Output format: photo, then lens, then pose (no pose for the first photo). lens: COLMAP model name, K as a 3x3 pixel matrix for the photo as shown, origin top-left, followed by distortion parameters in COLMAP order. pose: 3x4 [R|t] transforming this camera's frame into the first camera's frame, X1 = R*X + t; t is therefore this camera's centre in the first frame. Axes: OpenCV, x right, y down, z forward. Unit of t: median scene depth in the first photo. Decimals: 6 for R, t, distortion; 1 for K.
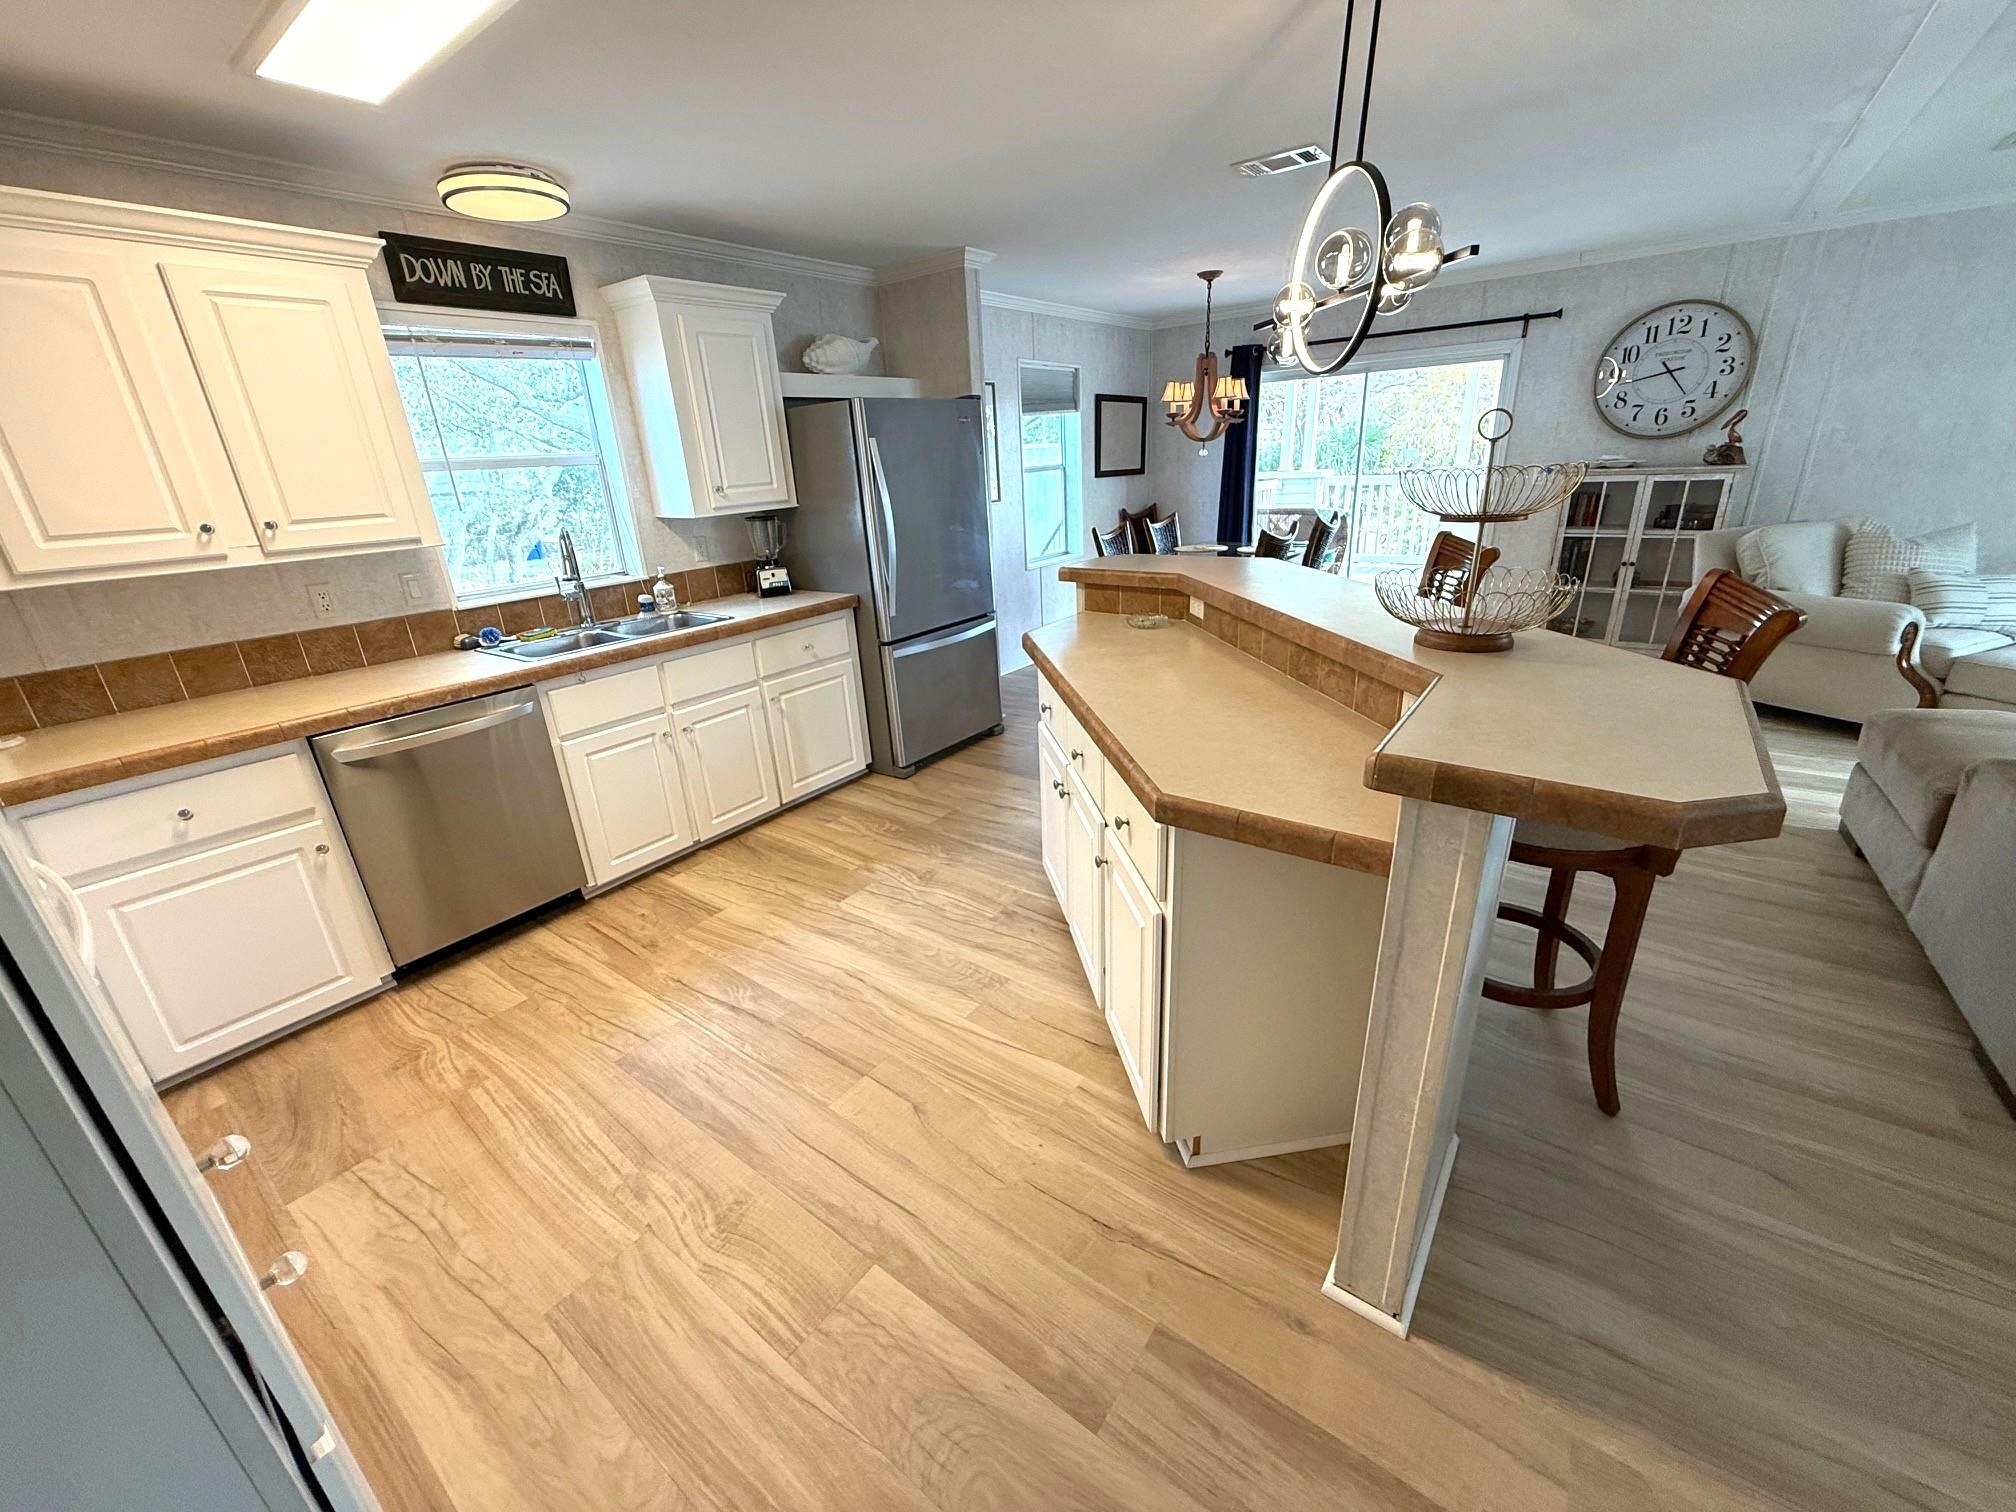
lens RADIAL K [[803.7, 0, 999.0], [0, 803.7, 760.4], [0, 0, 1]] dist [-0.001802, 0.000254]
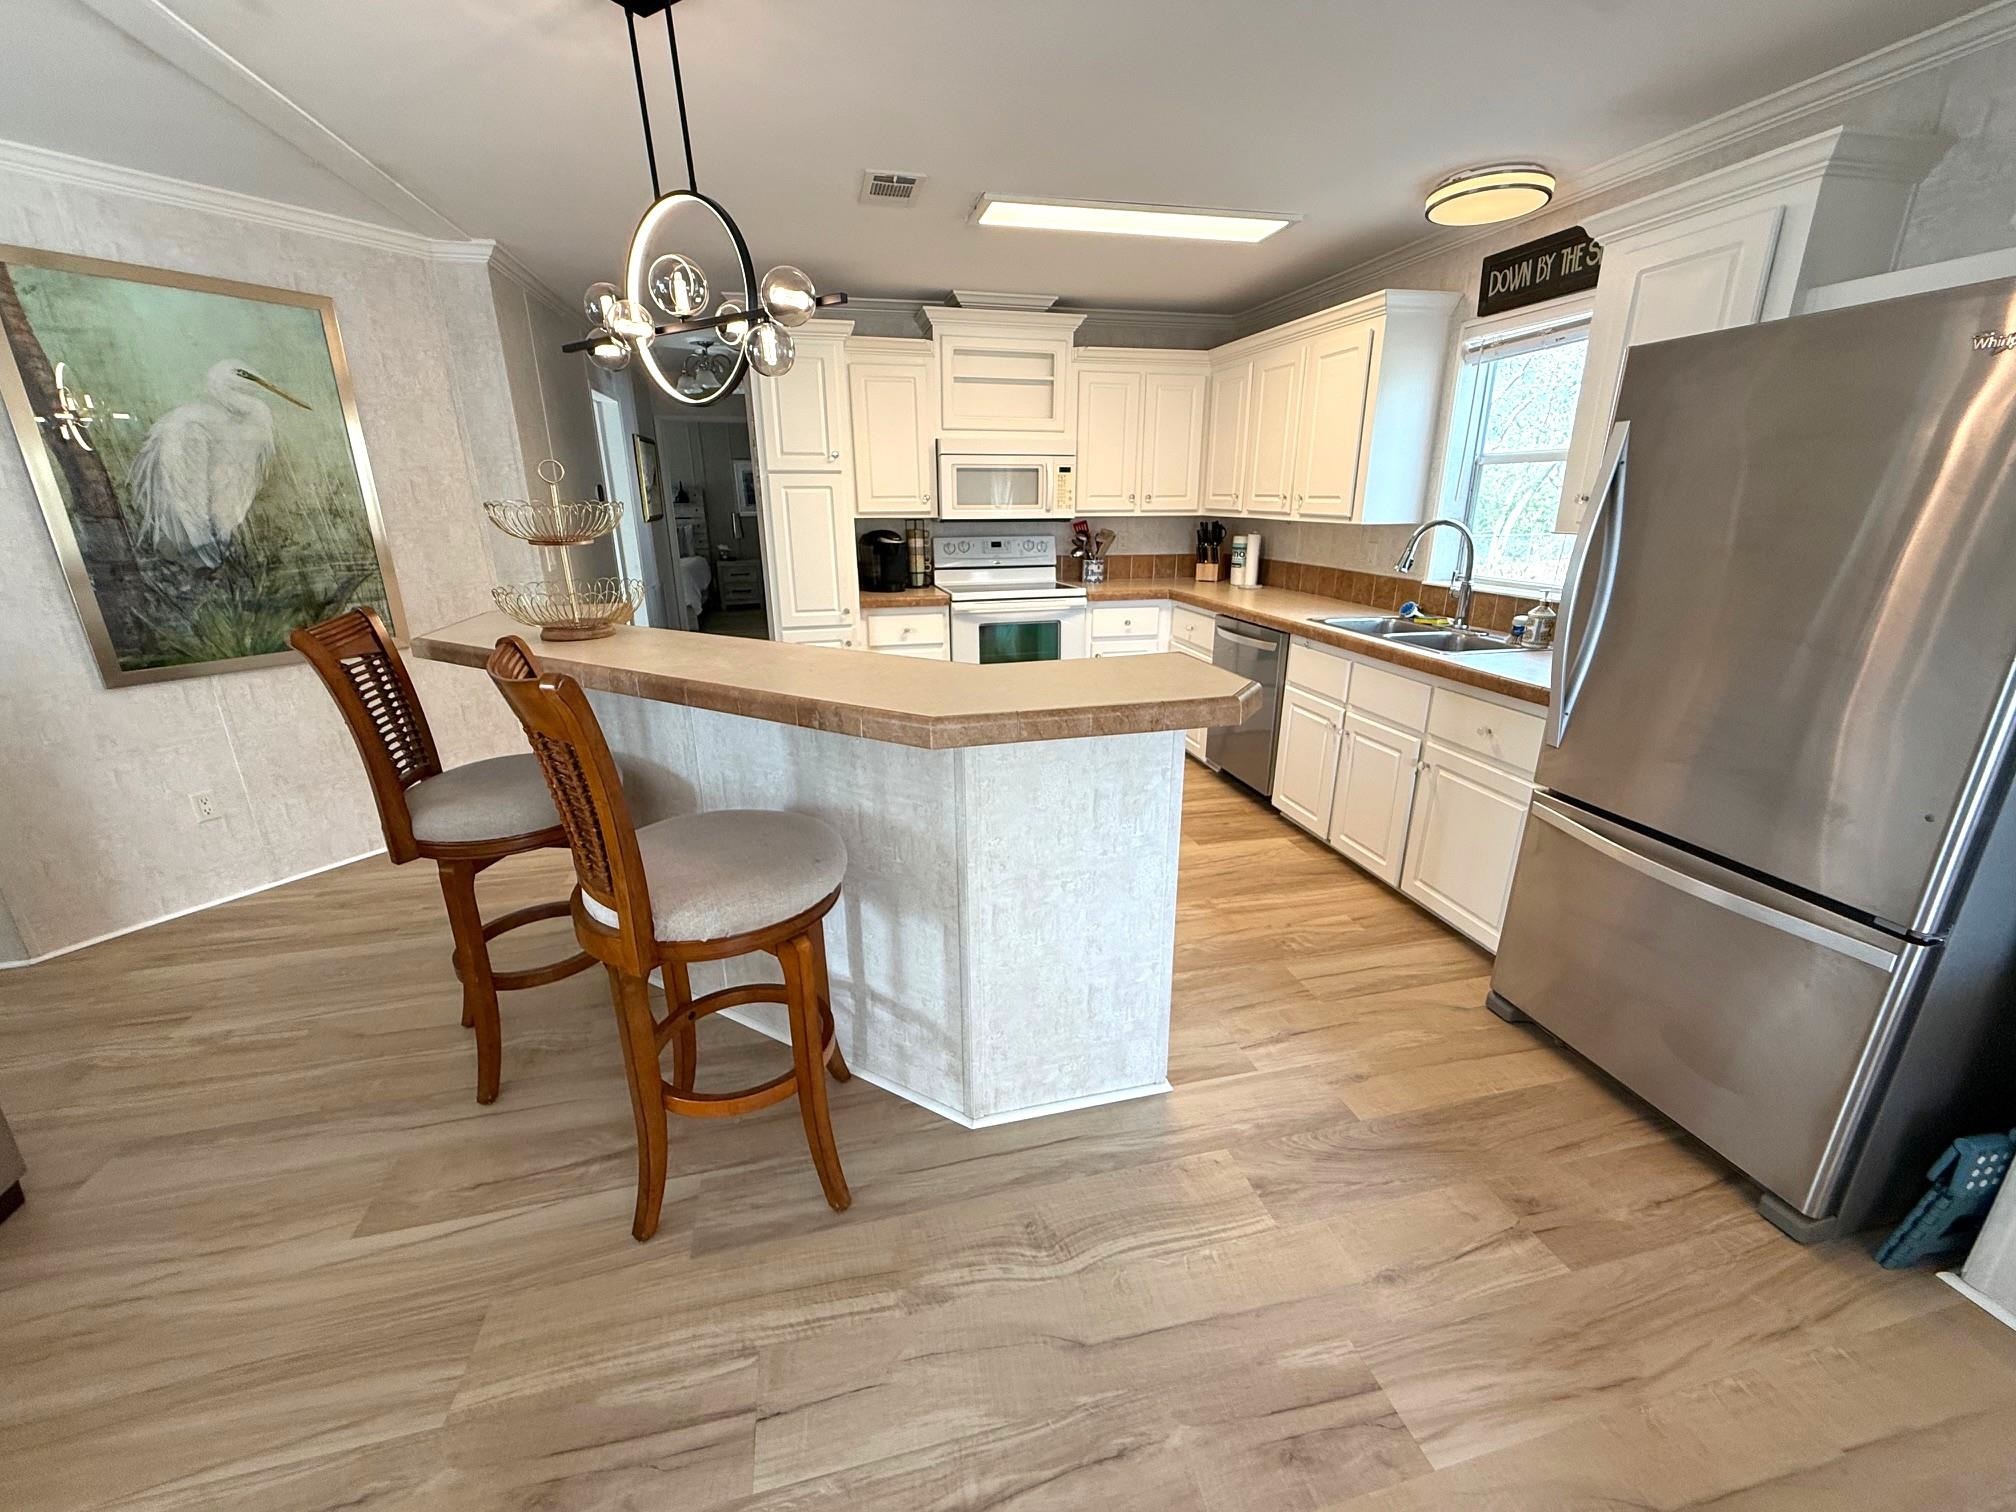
lens RADIAL K [[803.7, 0, 1005.1], [0, 803.7, 753.0], [0, 0, 1]] dist [-0.001802, 0.000254]
pose [[-0.632737, 0.290851, -0.717670, 0.629797], [-0.240361, 0.807239, 0.539066, -0.477535], [0.736119, 0.513586, -0.440861, 1.209346]]
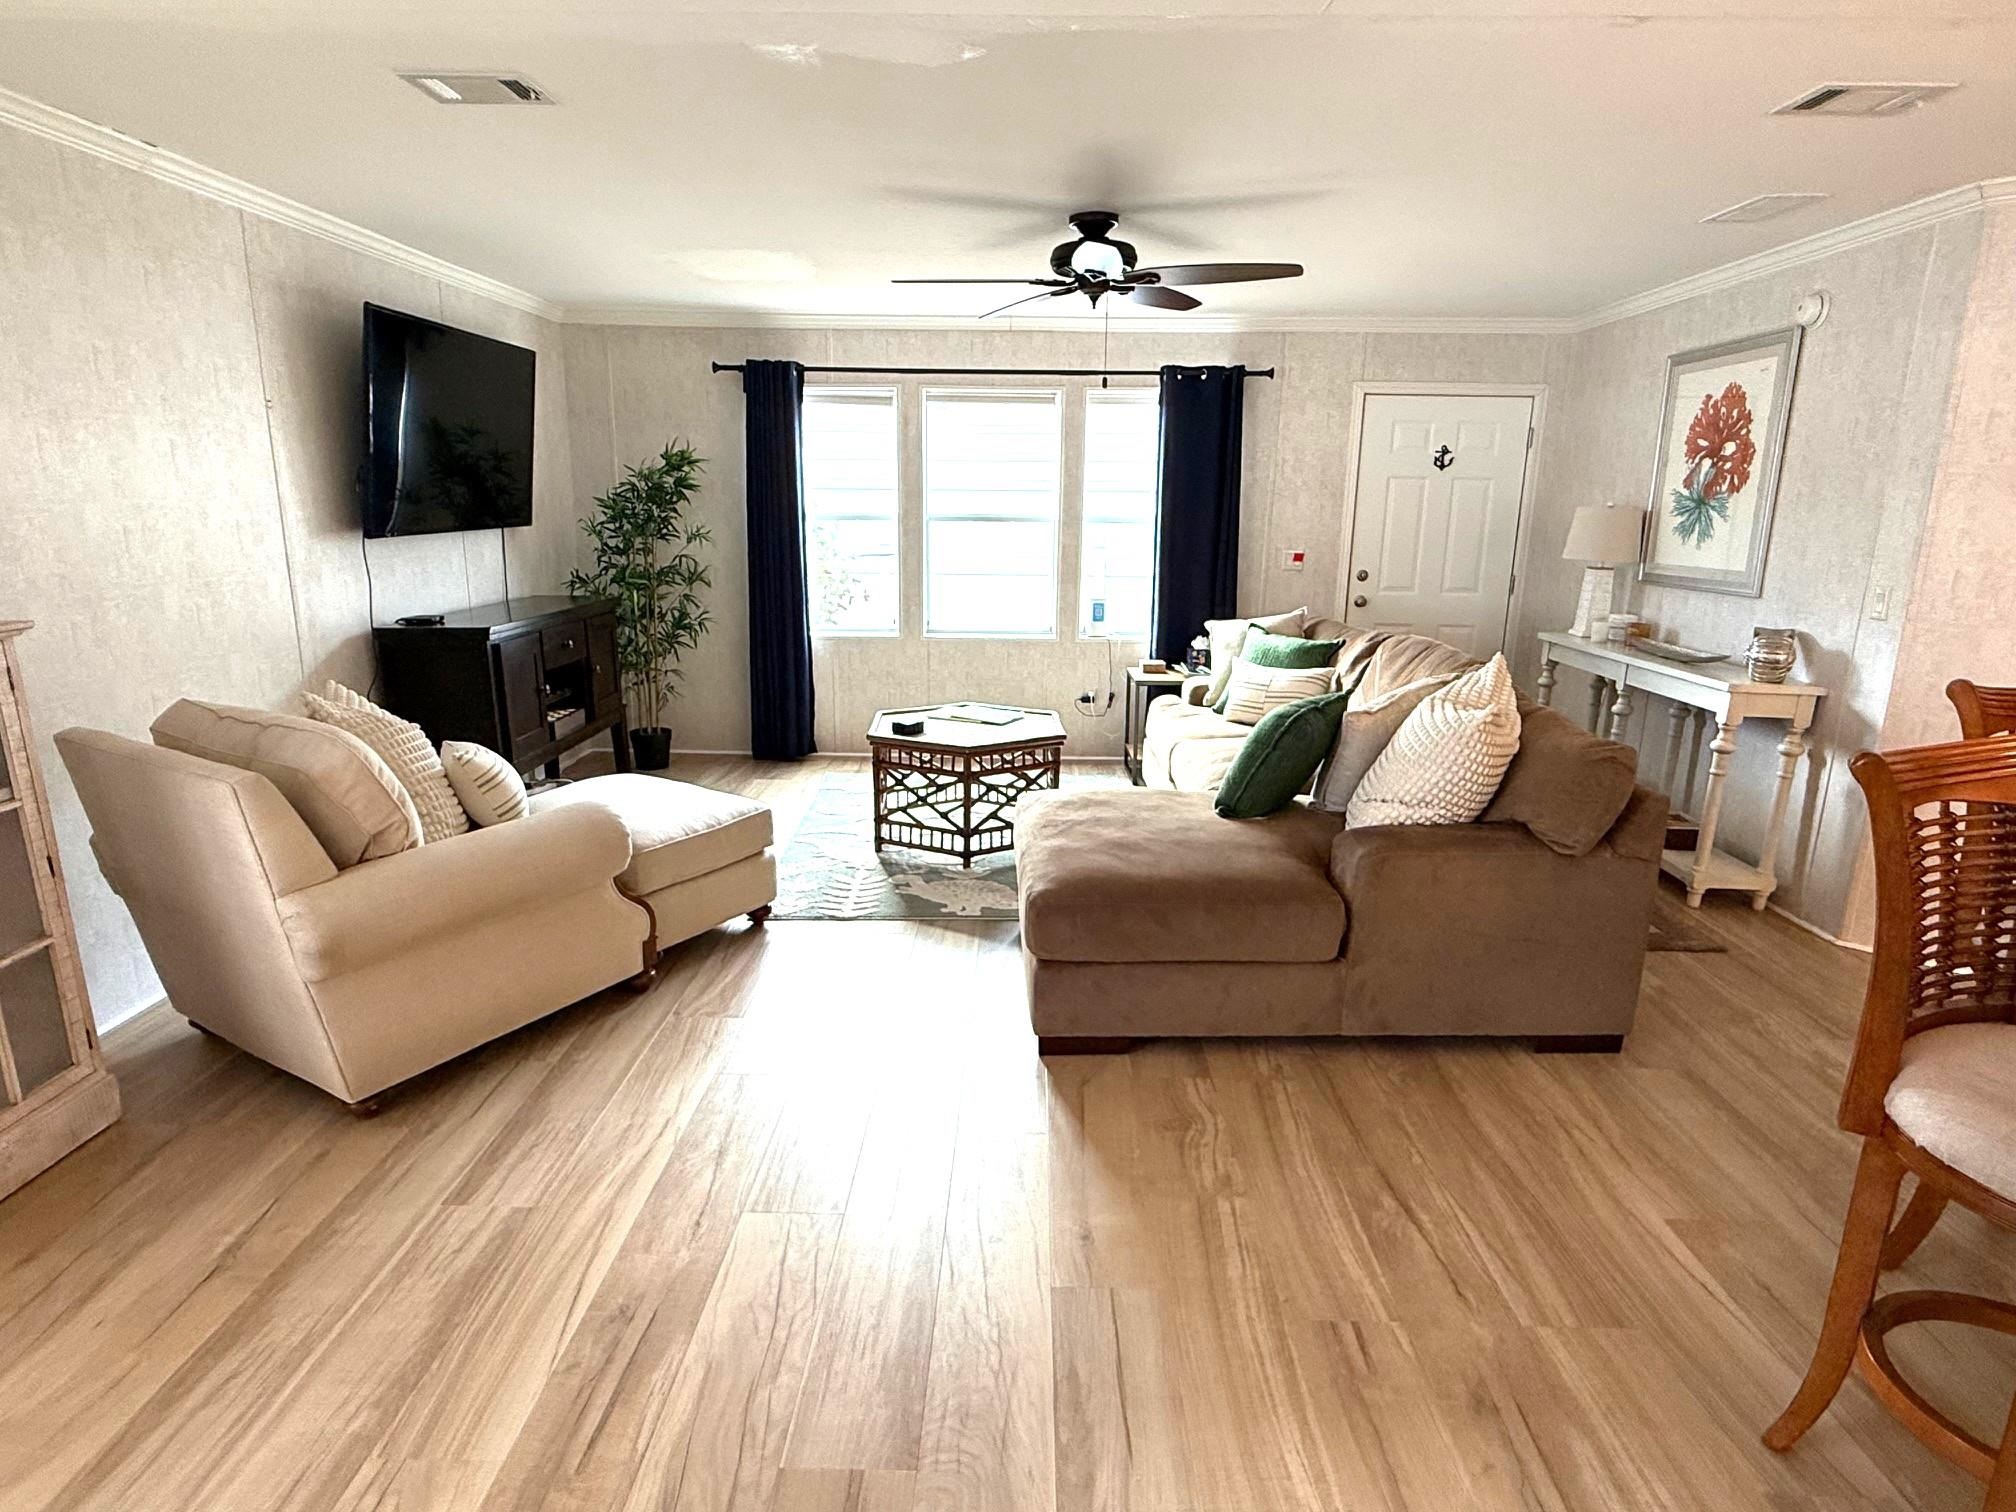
lens RADIAL K [[1090.1, 0, 1009.8], [0, 1090.1, 768.5], [0, 0, 1]] dist [-0.005706, -0.000754]
pose [[-0.585251, -0.156127, 0.795679, 0.316391], [0.310322, 0.863454, 0.397679, -0.543428], [-0.749120, 0.479659, -0.456888, 1.364031]]
